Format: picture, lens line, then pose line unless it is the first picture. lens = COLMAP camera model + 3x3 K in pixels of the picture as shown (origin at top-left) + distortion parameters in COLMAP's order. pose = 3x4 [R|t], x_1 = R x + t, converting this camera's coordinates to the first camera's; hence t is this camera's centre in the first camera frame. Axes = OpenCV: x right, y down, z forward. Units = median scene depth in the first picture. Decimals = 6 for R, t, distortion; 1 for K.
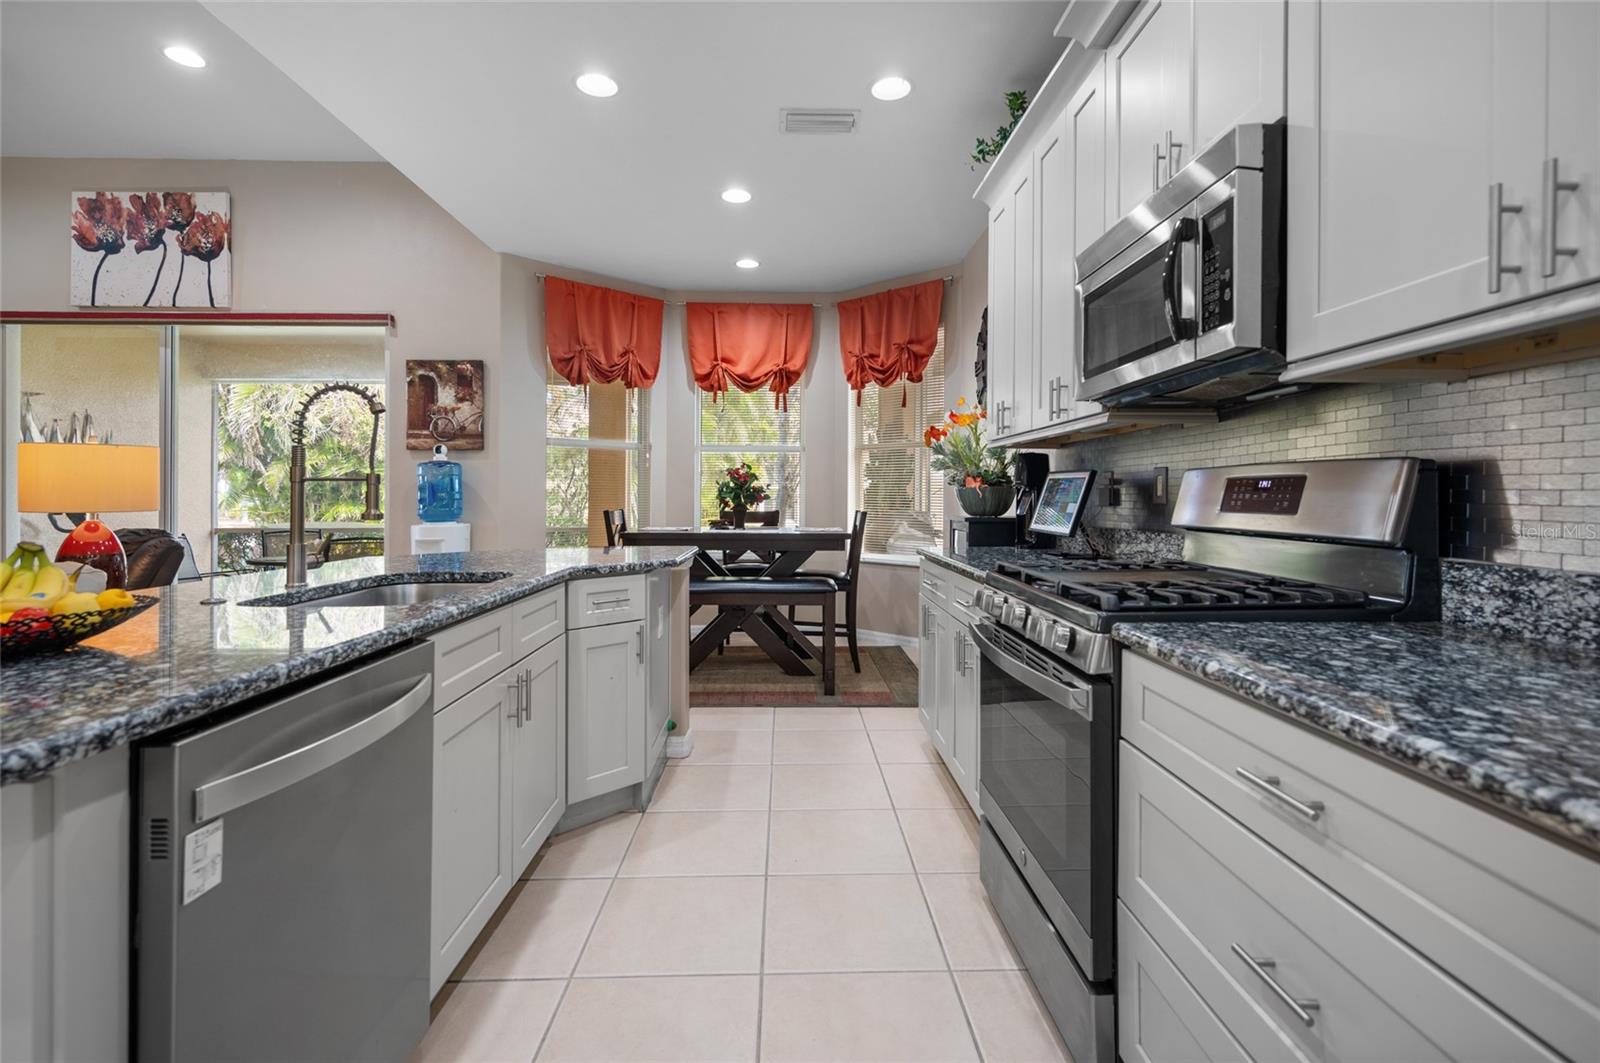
lens RADIAL K [[732.5, 0, 799.6], [0, 732.5, 495.8], [0, 0, 1]] dist [0.002635, 0.000264]
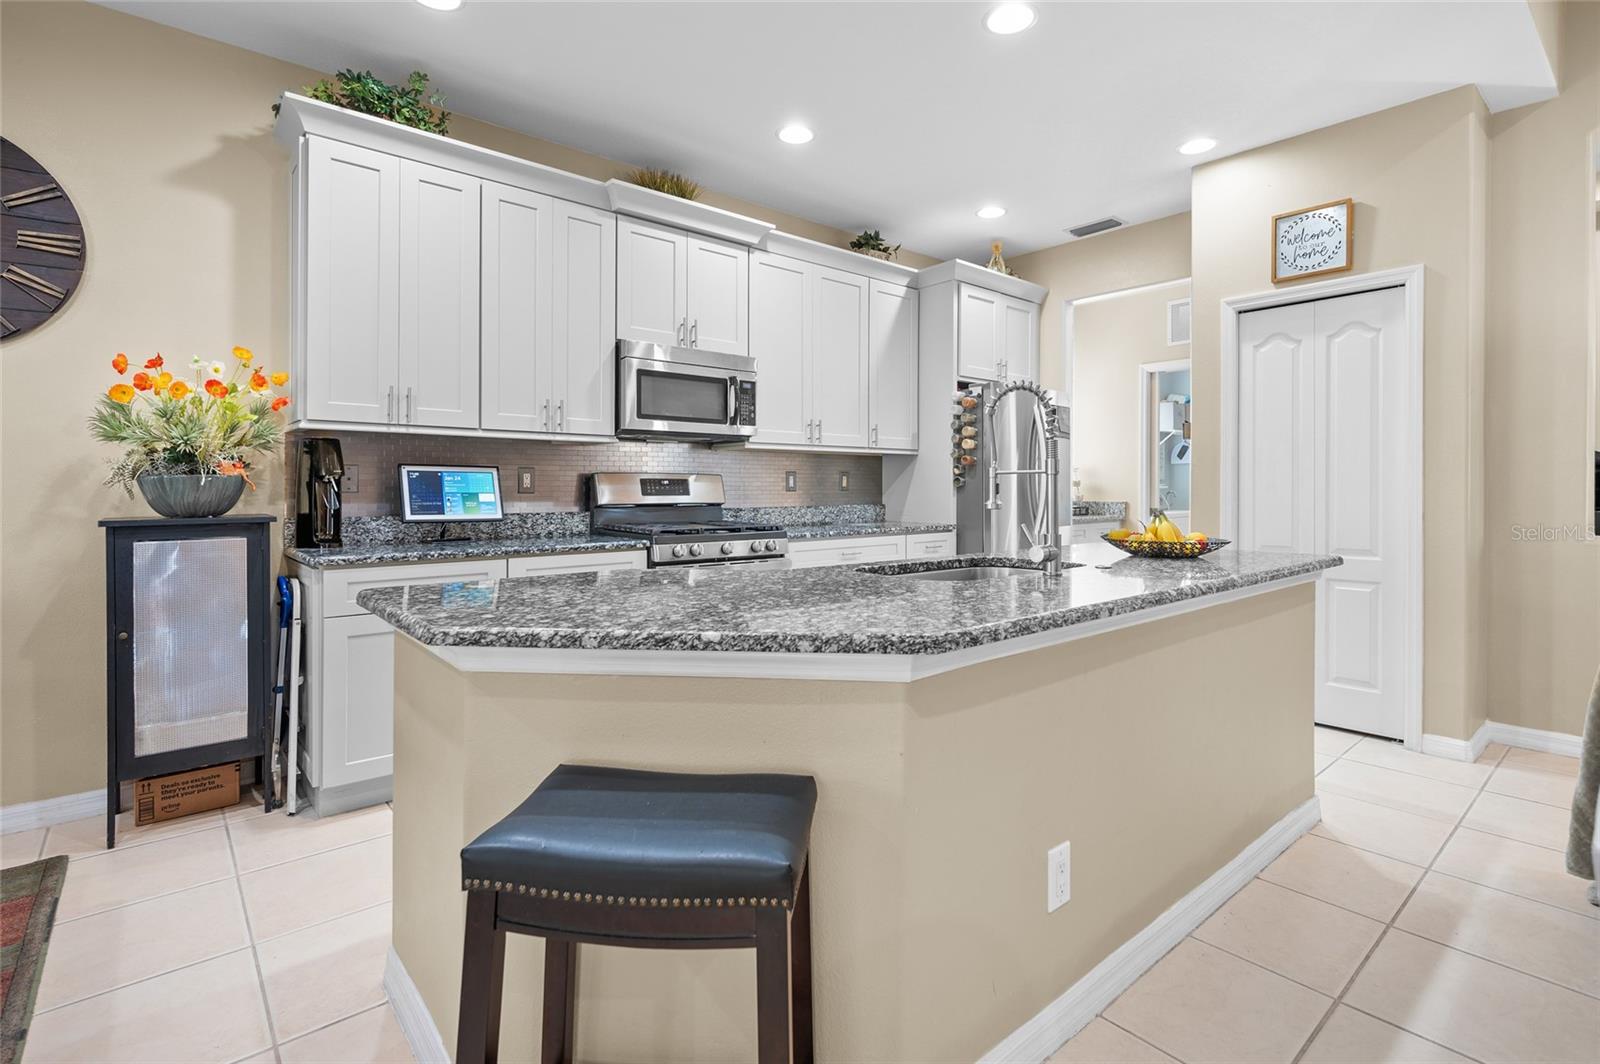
lens RADIAL K [[732.5, 0, 782.4], [0, 732.5, 491.6], [0, 0, 1]] dist [0.002635, 0.000264]
pose [[-0.613401, -0.002717, 0.789767, -1.706581], [0.000540, 0.999992, 0.003860, 0.005283], [-0.789772, 0.002794, -0.613395, 2.650358]]
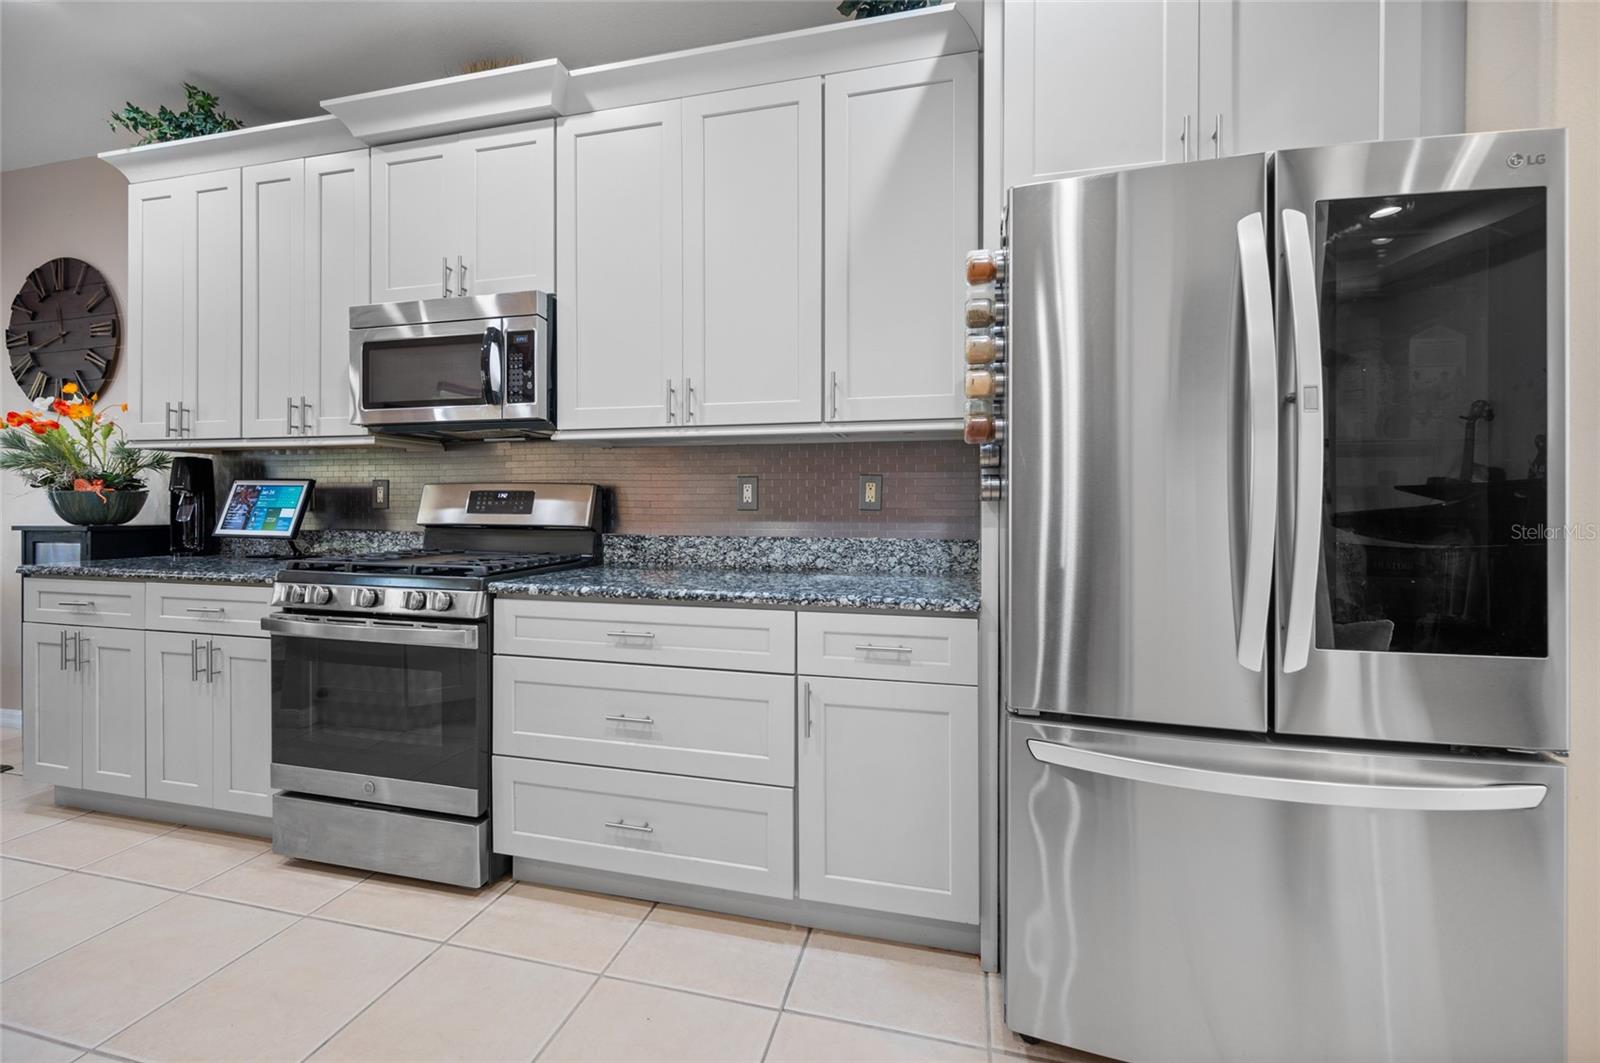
lens RADIAL K [[656.2, 0, 808.2], [0, 656.2, 506.2], [0, 0, 1]] dist [0.002582, 0.000455]
pose [[0.257976, -0.000722, 0.966151, -0.746256], [-0.004615, 0.999987, 0.001980, 0.001976], [-0.966140, -0.004969, 0.257969, -0.026242]]
